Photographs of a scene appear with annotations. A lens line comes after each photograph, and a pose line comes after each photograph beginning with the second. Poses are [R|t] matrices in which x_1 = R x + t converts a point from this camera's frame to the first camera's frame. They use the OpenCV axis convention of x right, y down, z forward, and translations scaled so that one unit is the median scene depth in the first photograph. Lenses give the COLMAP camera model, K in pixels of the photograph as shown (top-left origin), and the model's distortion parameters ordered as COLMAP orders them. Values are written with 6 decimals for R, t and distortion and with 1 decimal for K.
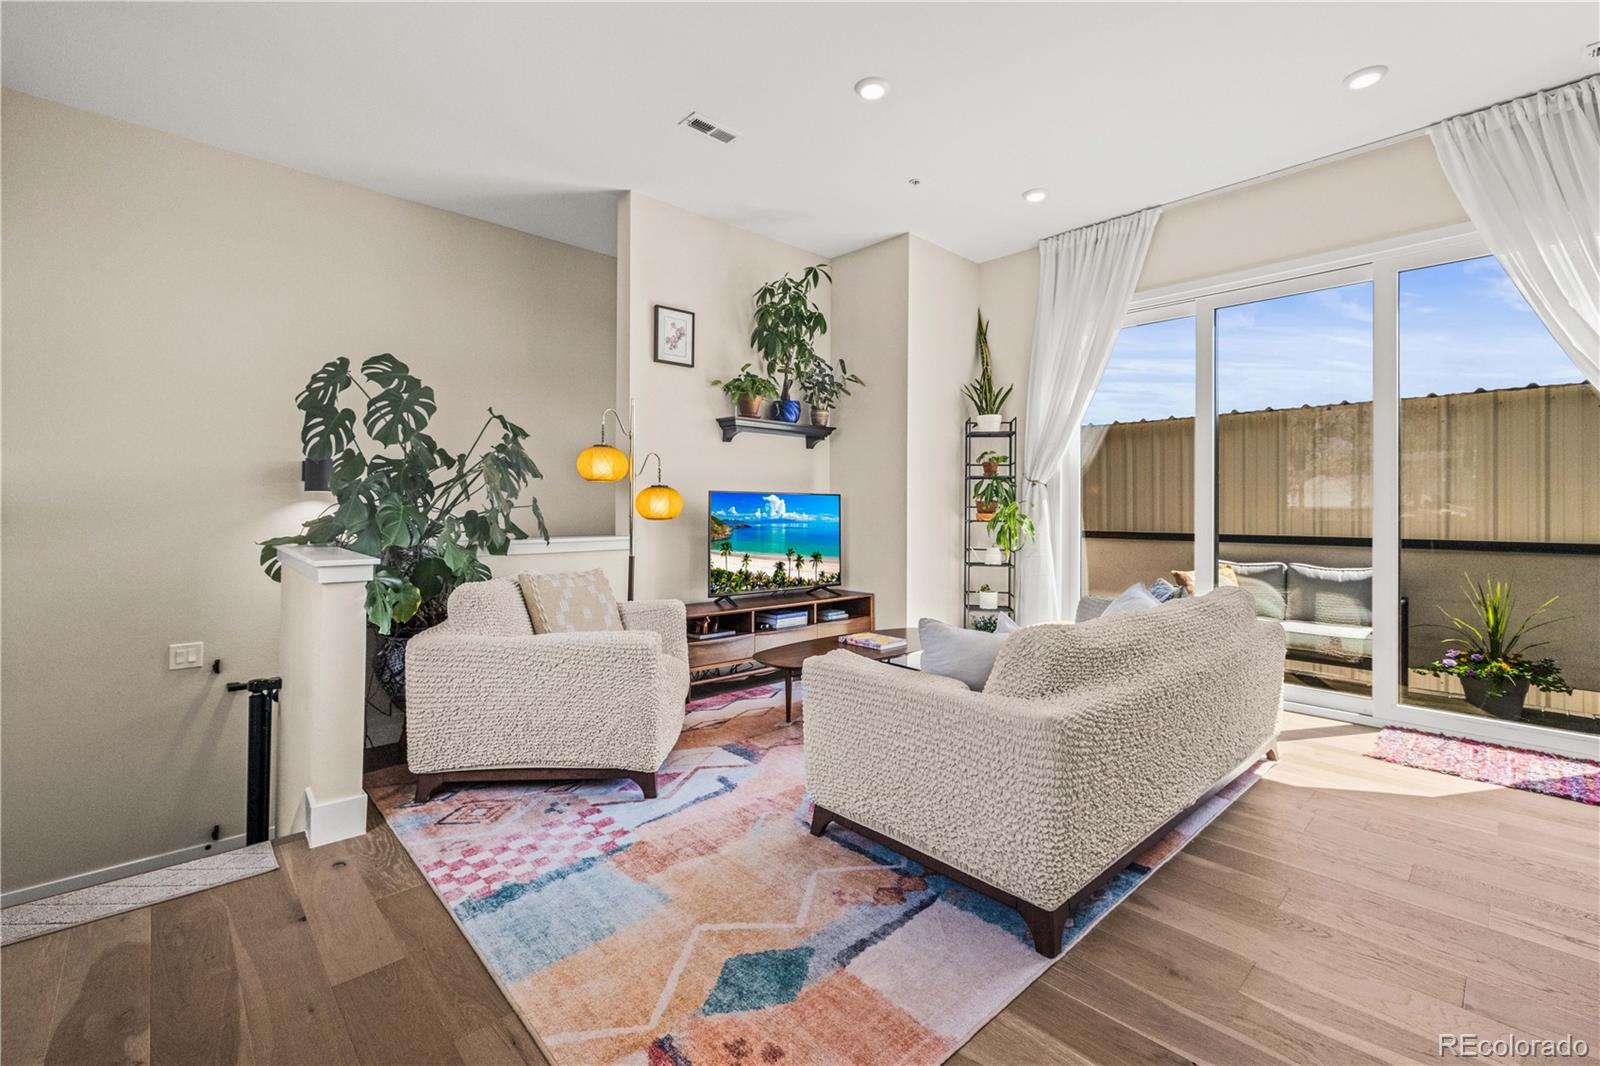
lens RADIAL K [[685.3, 0, 801.7], [0, 685.3, 500.7], [0, 0, 1]] dist [-0.000633, 0.000146]
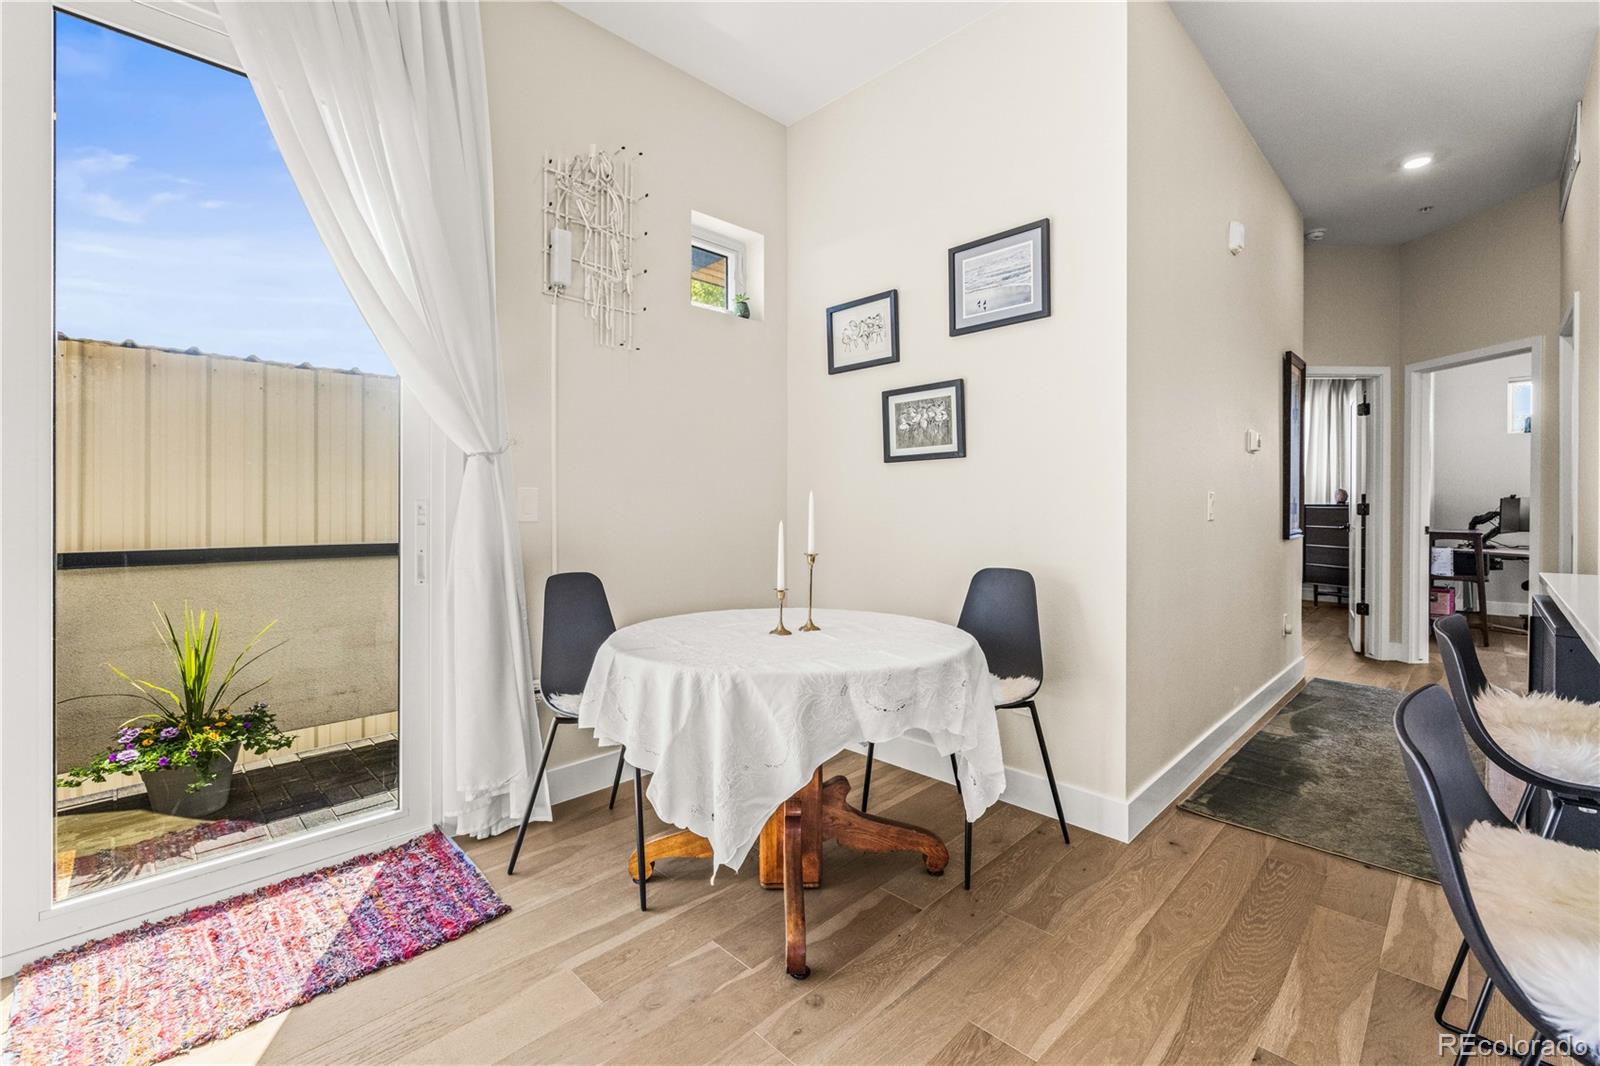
lens RADIAL K [[685.3, 0, 793.9], [0, 685.3, 508.6], [0, 0, 1]] dist [-0.000633, 0.000146]
pose [[-0.024139, -0.008710, 0.999671, 0.308634], [-0.011730, 0.999896, 0.008429, 0.006538], [-0.999640, -0.011522, -0.024238, 0.401835]]
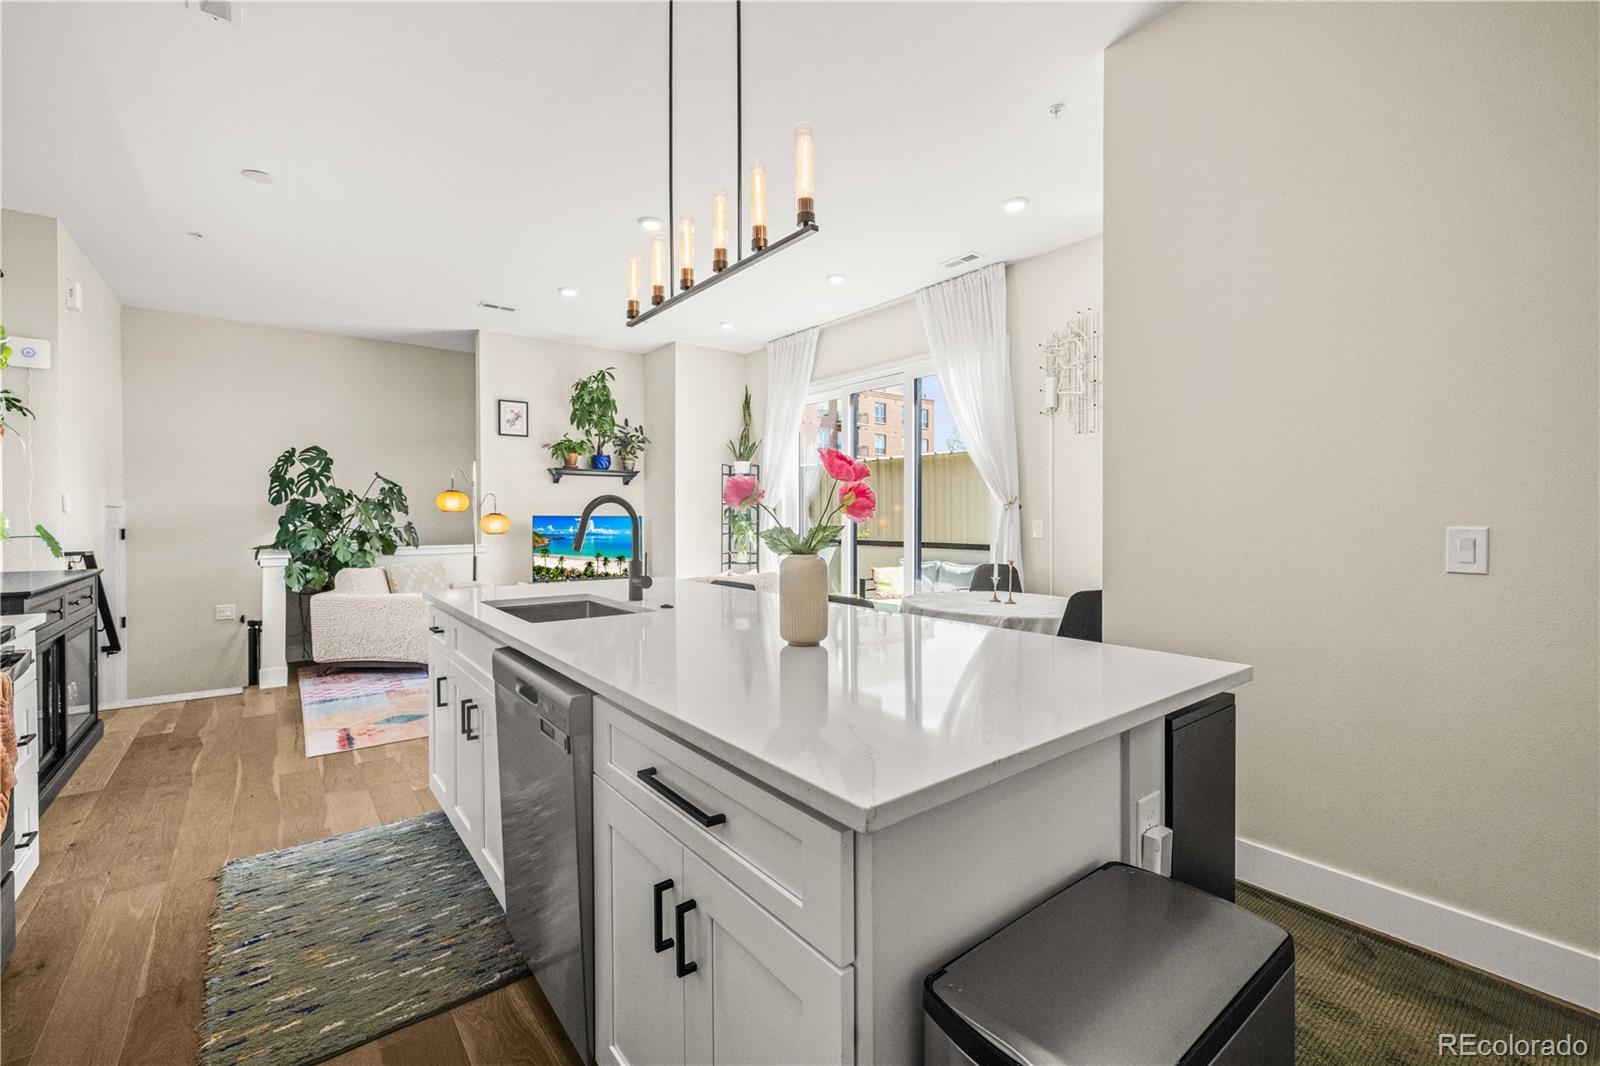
lens RADIAL K [[685.3, 0, 803.6], [0, 685.3, 520.0], [0, 0, 1]] dist [-0.000633, 0.000146]
pose [[0.995848, -0.005305, -0.090874, 0.625557], [0.006625, 0.999877, 0.014227, -0.023174], [0.090787, -0.014770, 0.995761, -0.517425]]
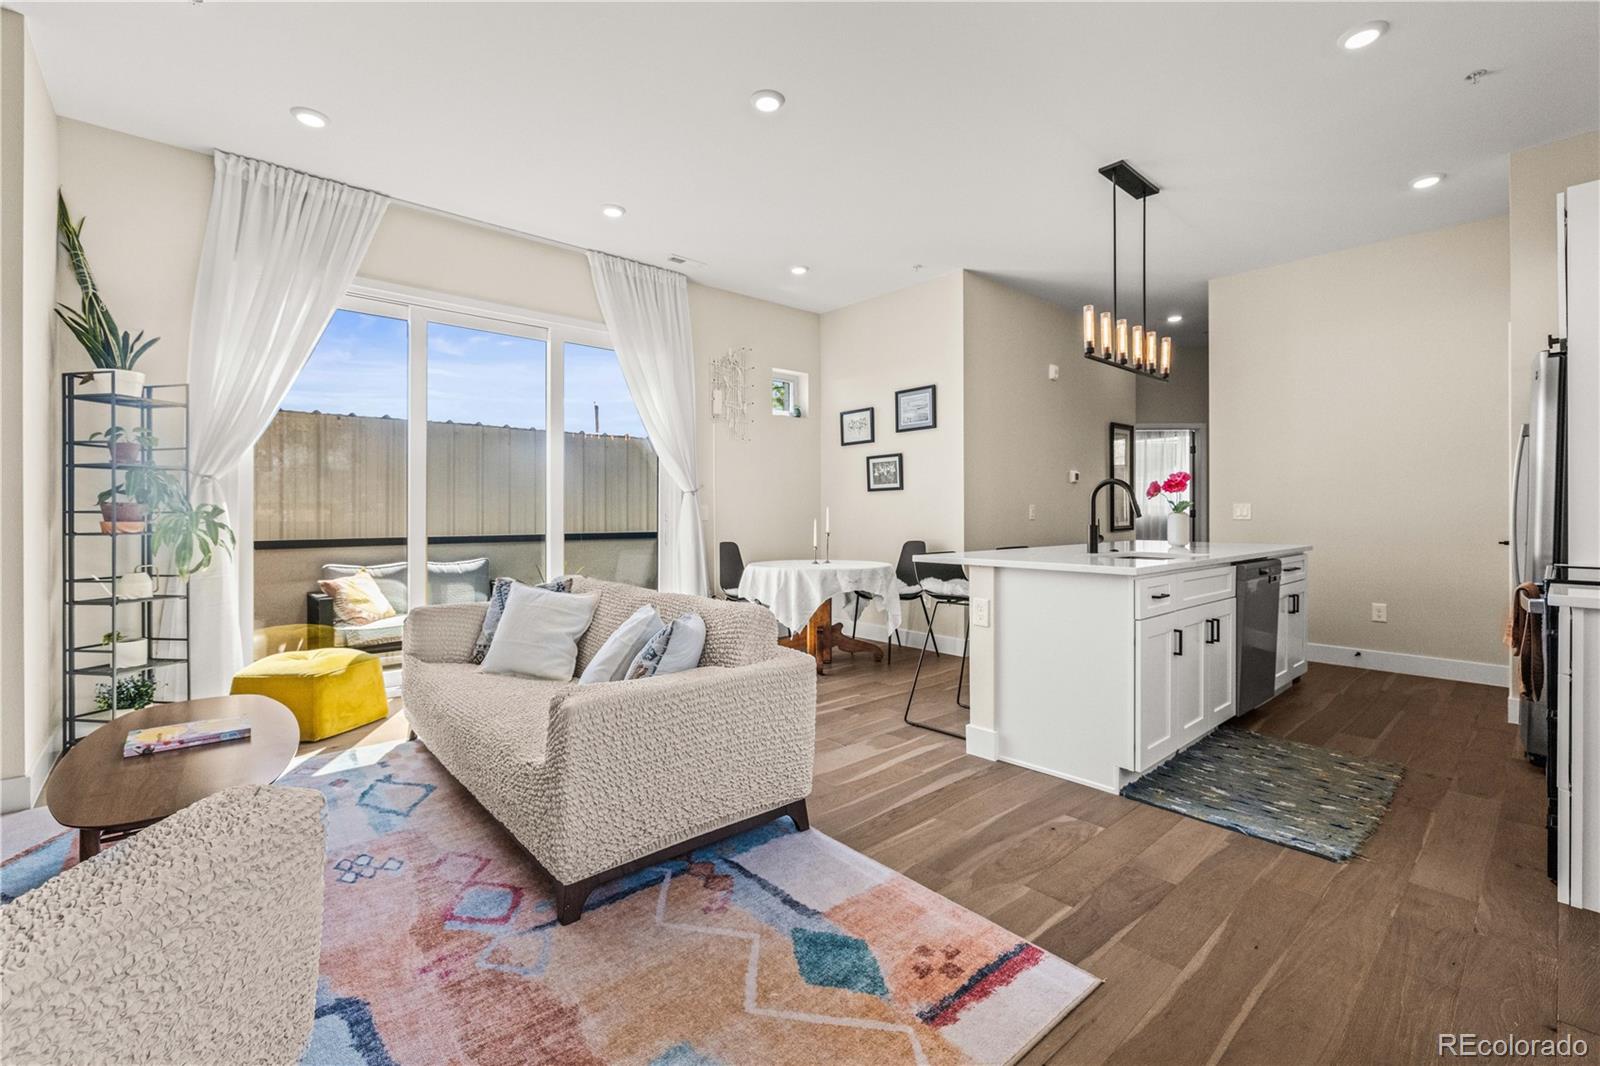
lens RADIAL K [[685.3, 0, 805.5], [0, 685.3, 512.8], [0, 0, 1]] dist [-0.000633, 0.000146]
pose [[0.025017, -0.004881, 0.999675, -0.418010], [-0.007218, 0.999961, 0.005064, 0.002235], [-0.999661, -0.007343, 0.024981, 0.386474]]
